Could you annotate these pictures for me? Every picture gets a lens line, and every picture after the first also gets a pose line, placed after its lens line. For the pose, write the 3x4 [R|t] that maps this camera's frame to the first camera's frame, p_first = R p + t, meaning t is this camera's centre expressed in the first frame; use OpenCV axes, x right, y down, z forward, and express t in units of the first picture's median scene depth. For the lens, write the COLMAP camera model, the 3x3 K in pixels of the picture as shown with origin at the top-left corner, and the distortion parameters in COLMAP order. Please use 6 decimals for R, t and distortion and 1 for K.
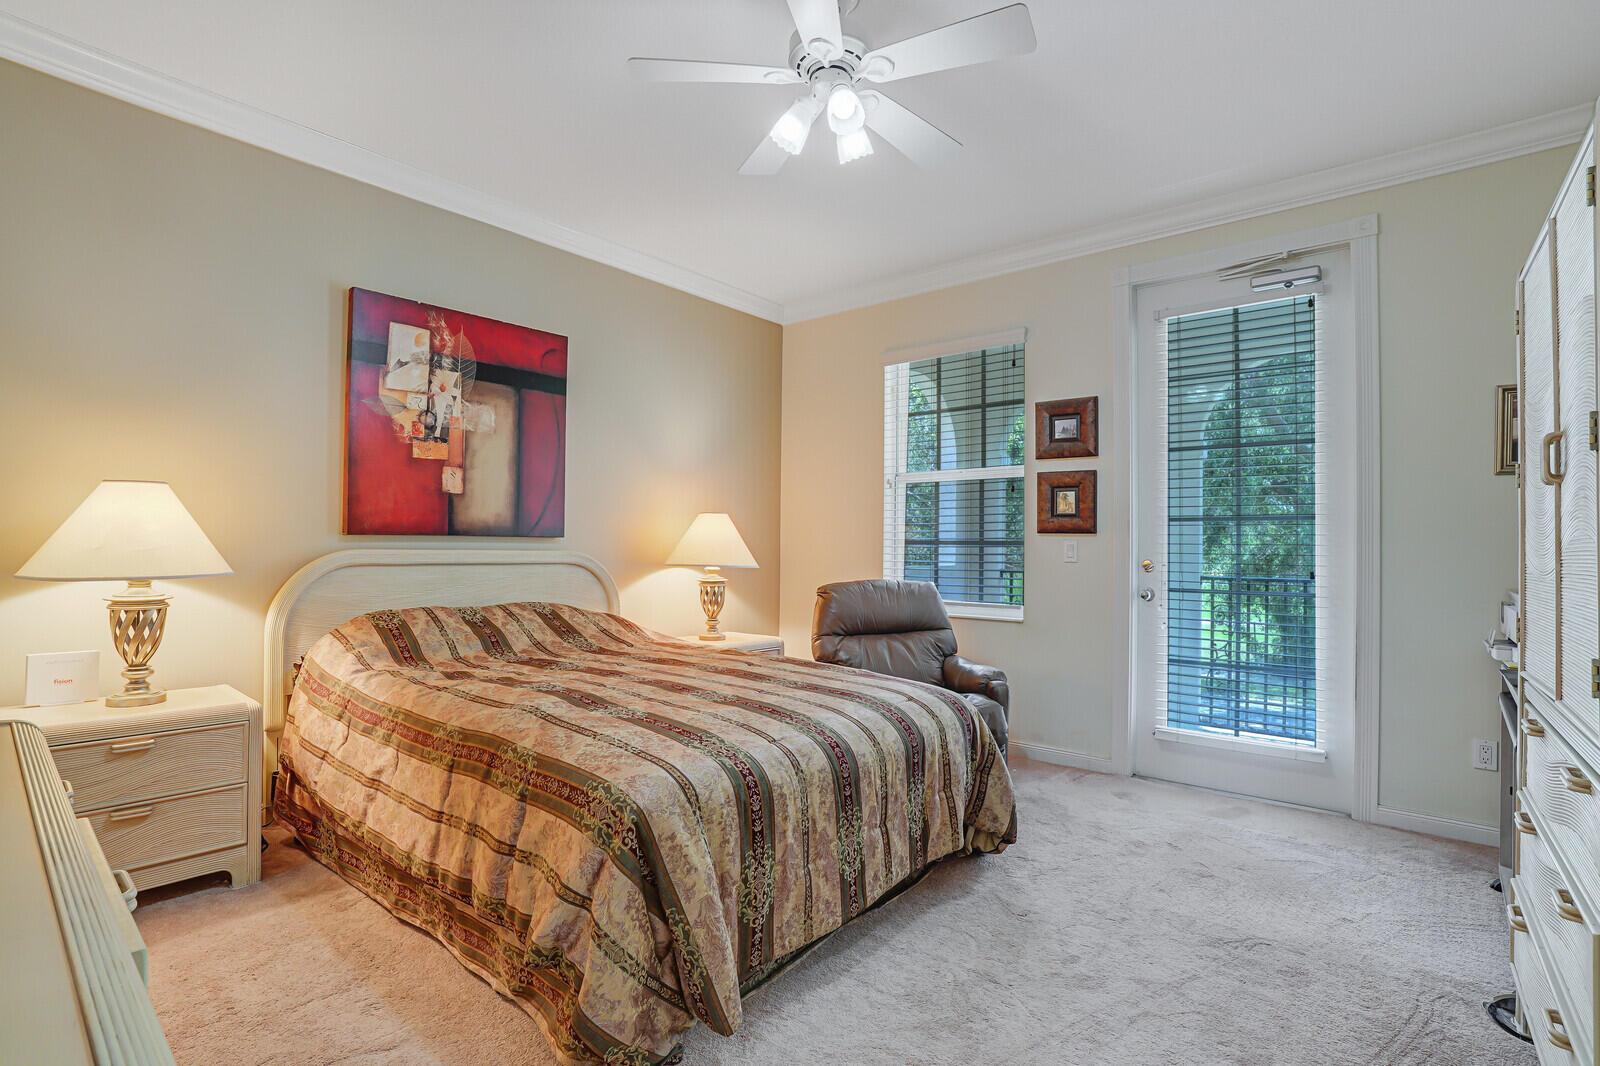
lens RADIAL K [[731.0, 0, 806.4], [0, 731.0, 533.7], [0, 0, 1]] dist [-0.038081, 0.003681]
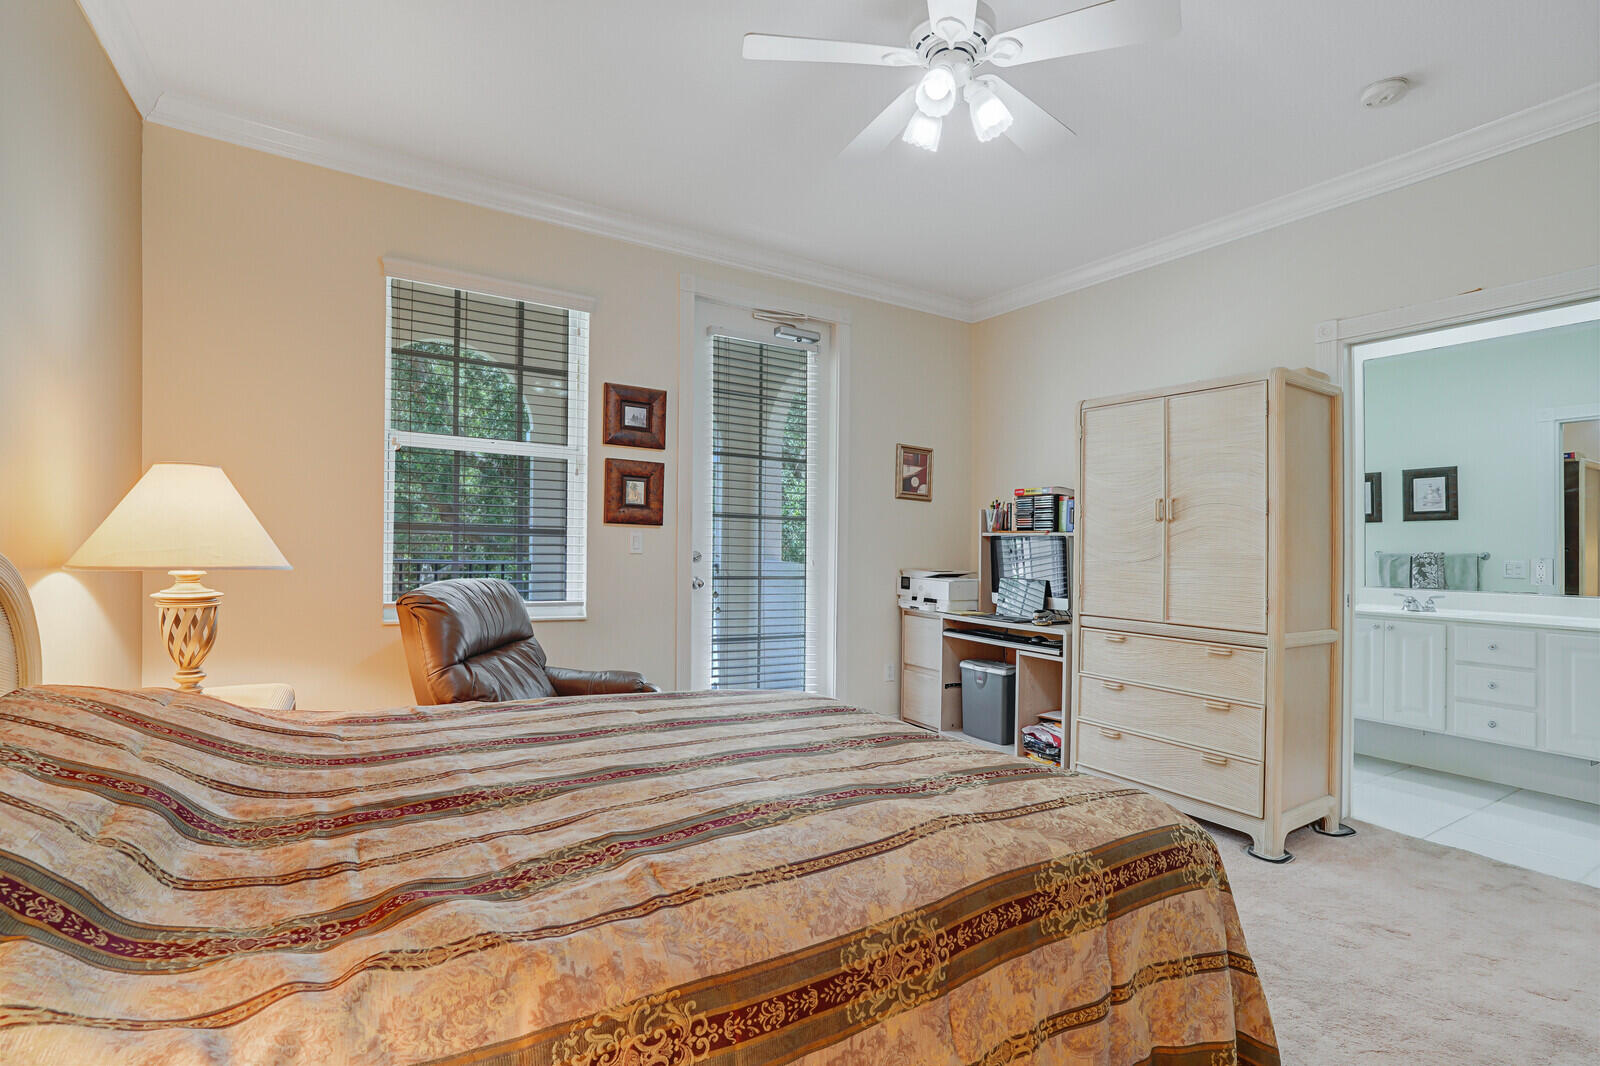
lens RADIAL K [[731.0, 0, 806.7], [0, 731.0, 542.9], [0, 0, 1]] dist [-0.038081, 0.003681]
pose [[0.340310, 0.001467, 0.940312, -0.490754], [-0.037041, 0.999244, 0.011847, 0.004547], [-0.939583, -0.038862, 0.340107, 0.452730]]
